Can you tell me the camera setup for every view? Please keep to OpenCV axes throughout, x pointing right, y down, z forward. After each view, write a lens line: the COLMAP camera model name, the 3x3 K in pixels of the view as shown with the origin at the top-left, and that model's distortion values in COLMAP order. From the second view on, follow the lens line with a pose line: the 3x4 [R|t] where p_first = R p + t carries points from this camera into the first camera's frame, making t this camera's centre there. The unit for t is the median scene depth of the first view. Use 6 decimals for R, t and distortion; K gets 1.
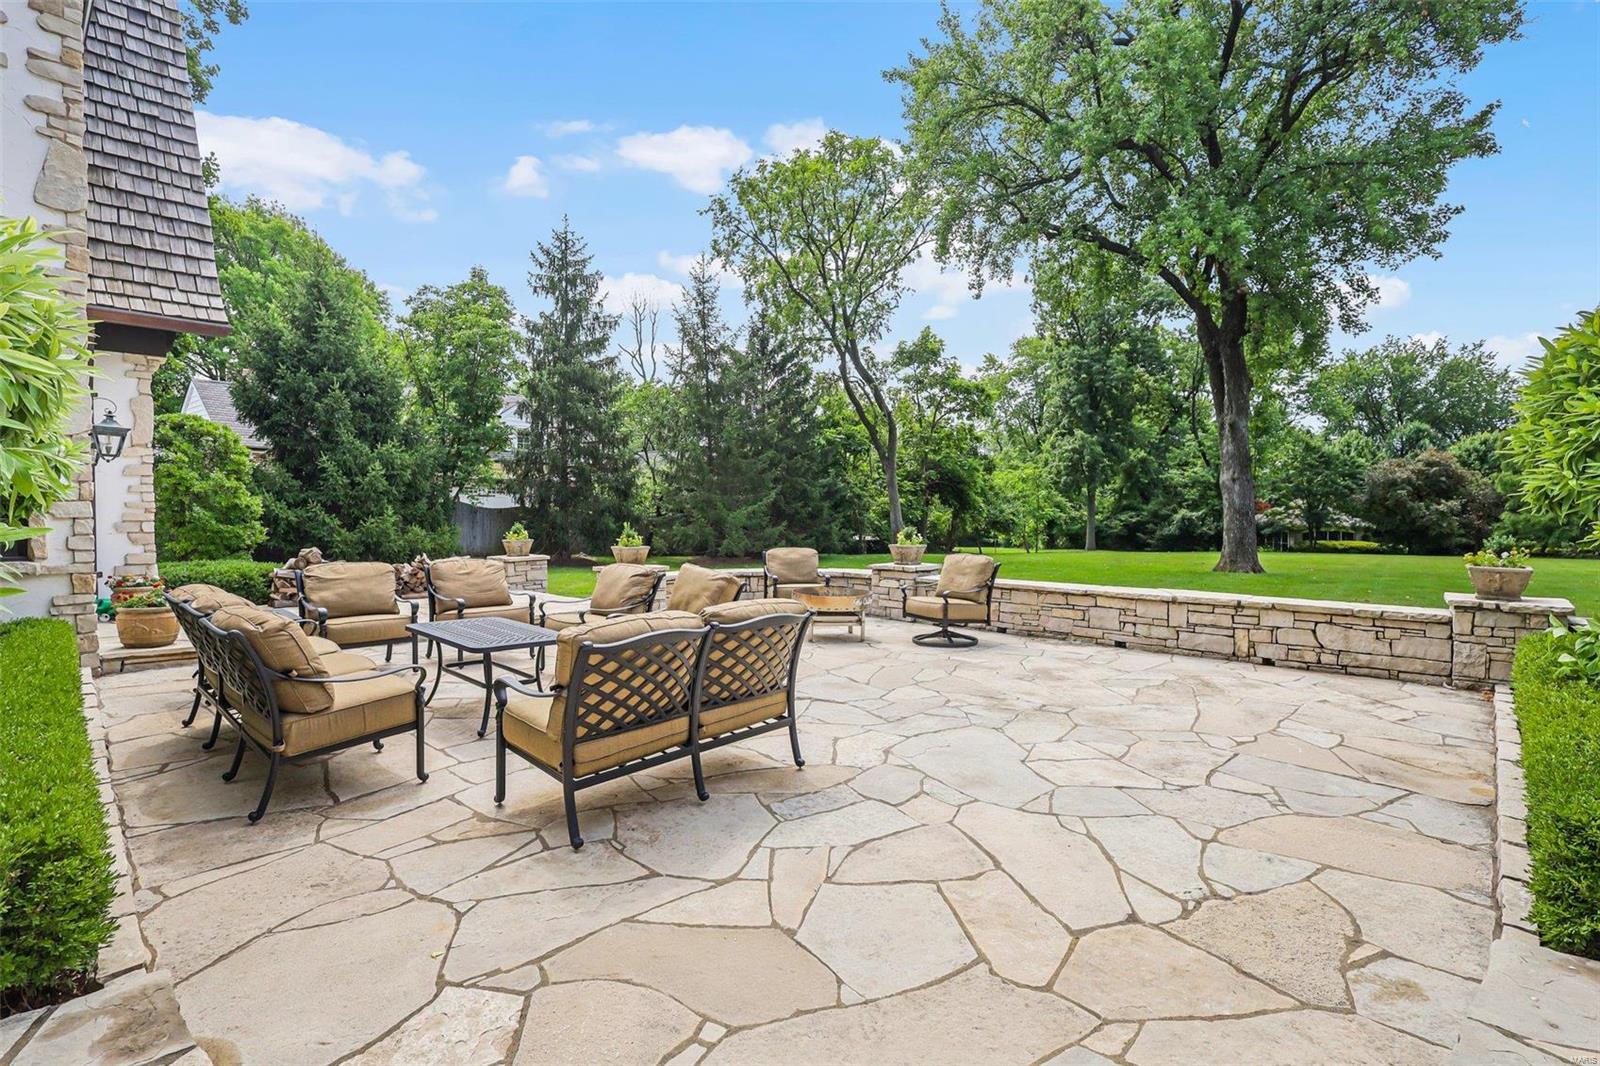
lens RADIAL K [[737.1, 0, 800.0], [0, 737.1, 533.0], [0, 0, 1]] dist [-0.000104, -0.000435]
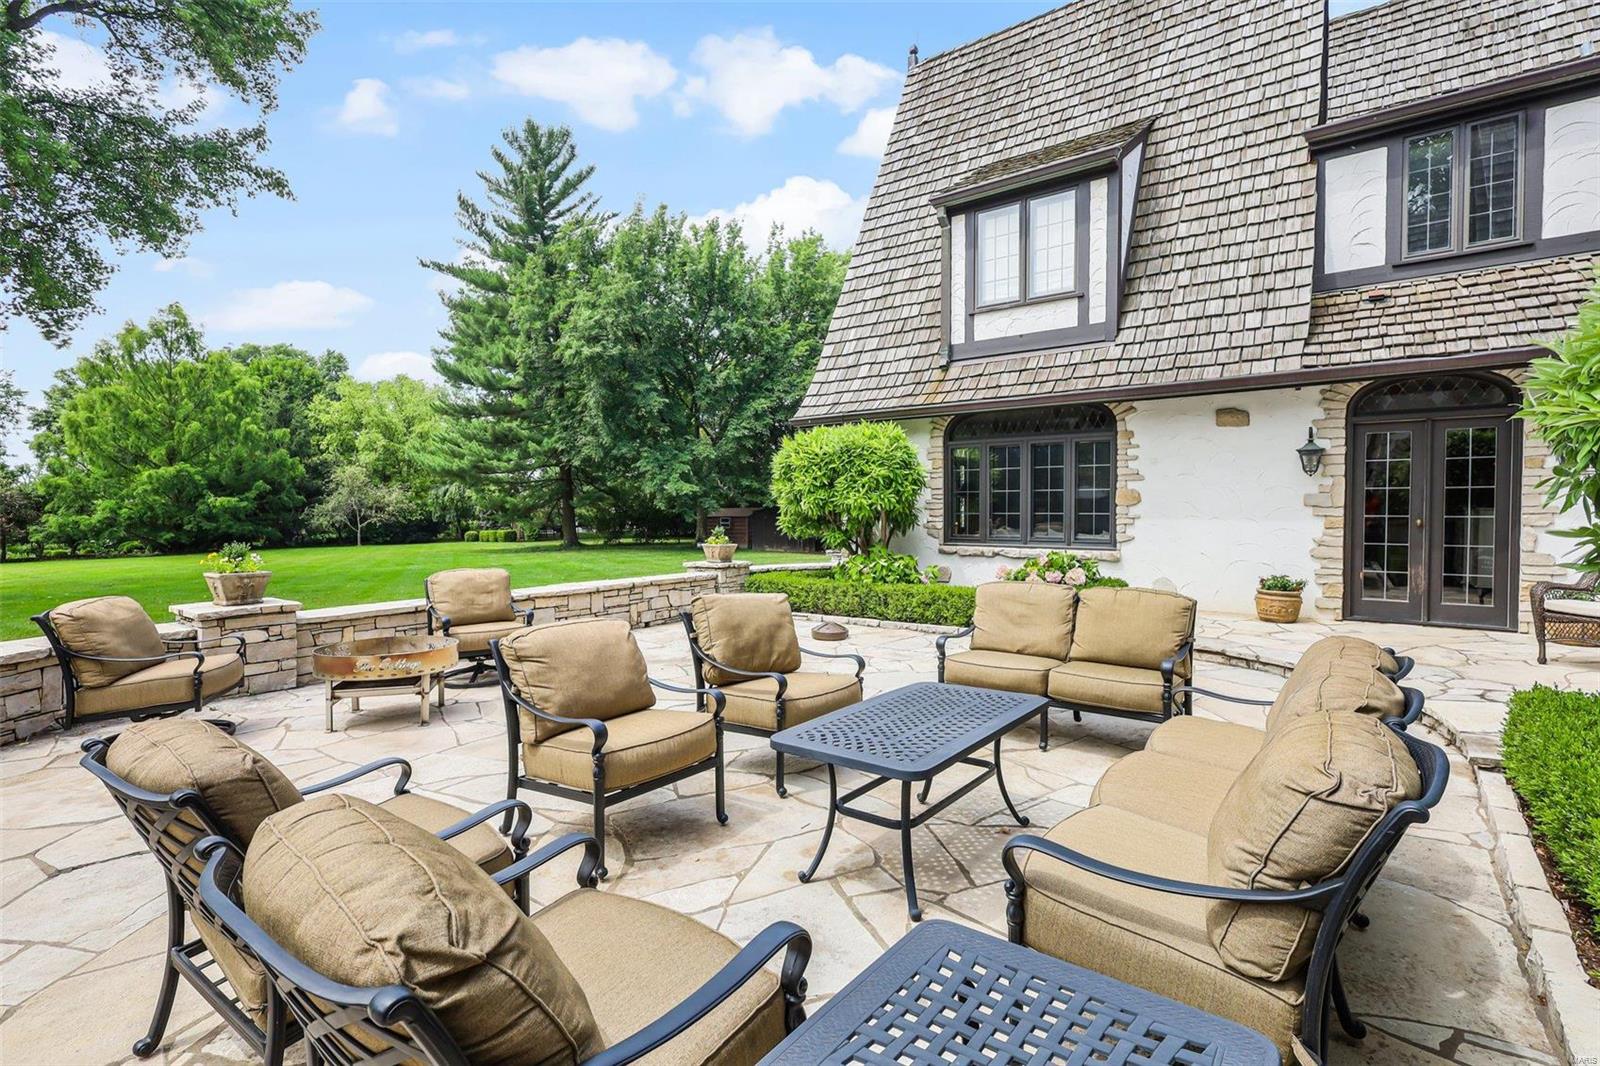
lens RADIAL K [[737.1, 0, 800.0], [0, 737.1, 533.0], [0, 0, 1]] dist [-0.000104, -0.000435]
pose [[-0.134659, -0.005052, 0.990879, -0.757164], [0.033217, 0.999402, 0.009609, -0.000984], [-0.990335, 0.034208, -0.134411, 0.872553]]
